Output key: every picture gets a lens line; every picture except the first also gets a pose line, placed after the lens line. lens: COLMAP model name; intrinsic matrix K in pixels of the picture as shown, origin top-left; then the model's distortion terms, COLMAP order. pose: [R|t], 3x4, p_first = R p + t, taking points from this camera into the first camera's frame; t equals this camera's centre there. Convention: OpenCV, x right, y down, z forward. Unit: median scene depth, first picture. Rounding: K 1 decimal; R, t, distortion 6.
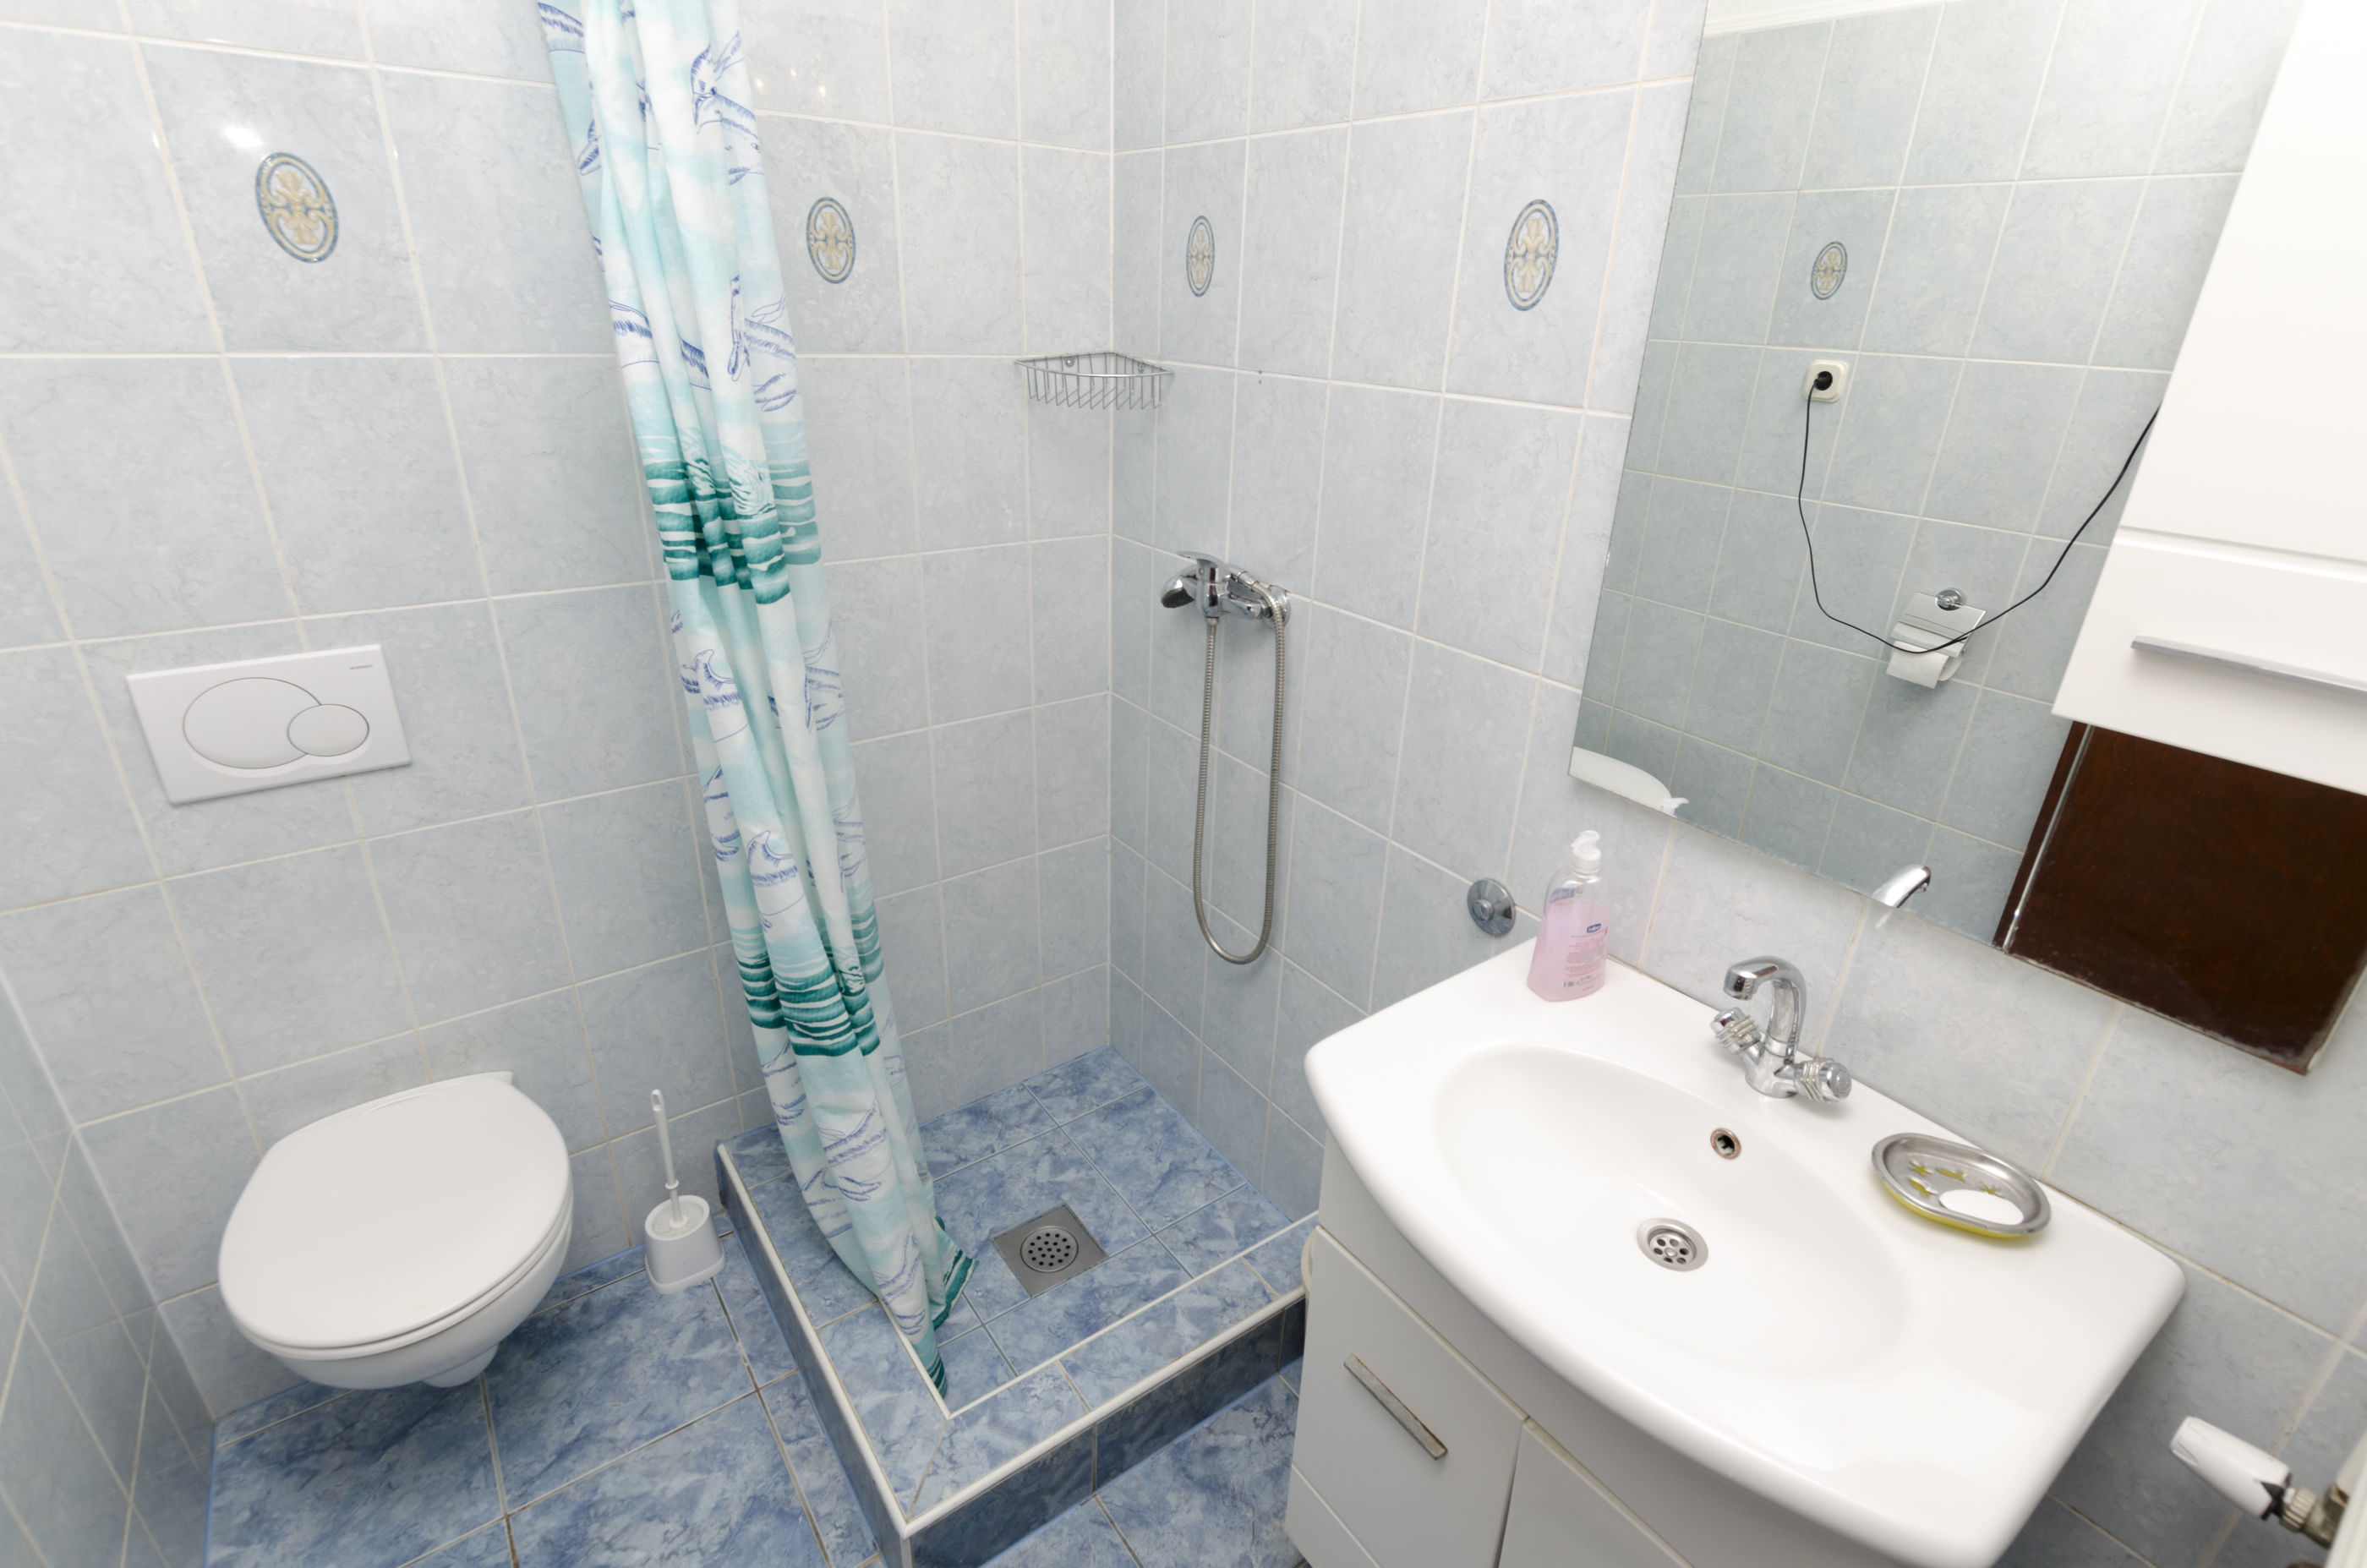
lens RADIAL K [[1070.4, 0, 1181.7], [0, 1070.4, 916.3], [0, 0, 1]] dist [0.000586, -0.001463]
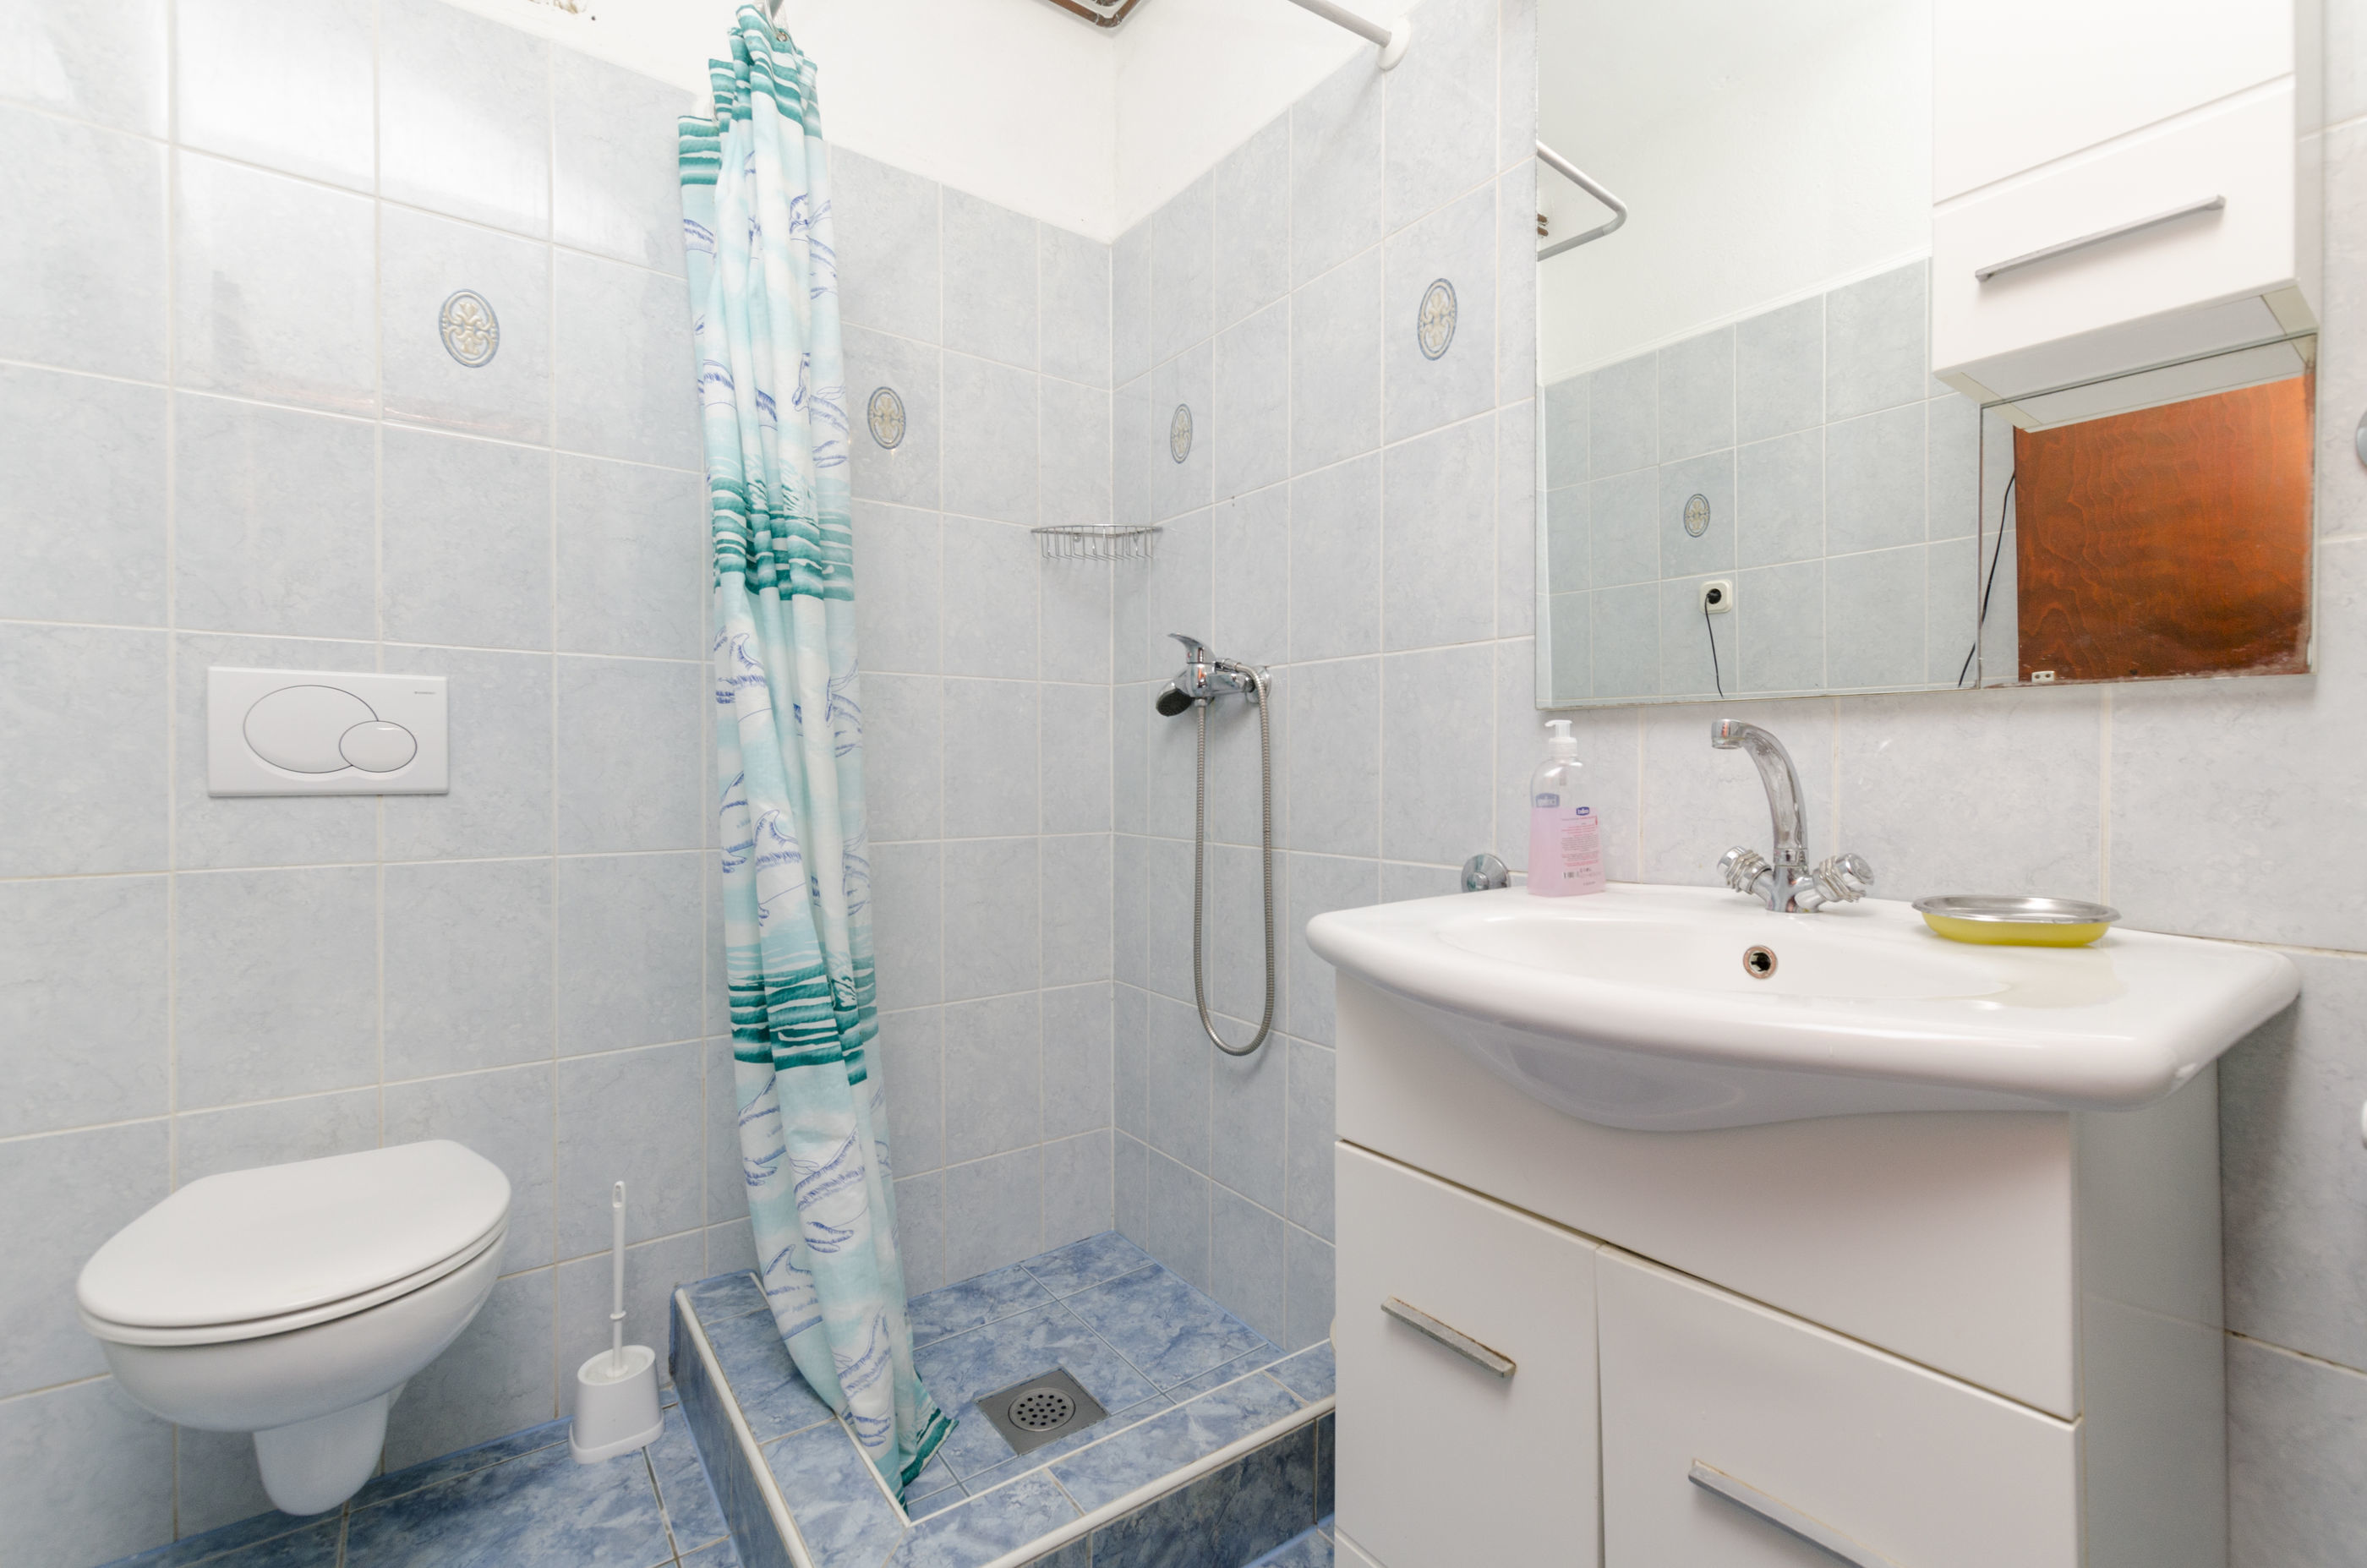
lens RADIAL K [[1018.6, 0, 1182.1], [0, 1018.6, 779.8], [0, 0, 1]] dist [0.004461, -0.001853]
pose [[0.999546, -0.030073, 0.002046, 0.004033], [0.028507, 0.921082, -0.388324, 0.238001], [0.009794, 0.388206, 0.921521, 0.067082]]
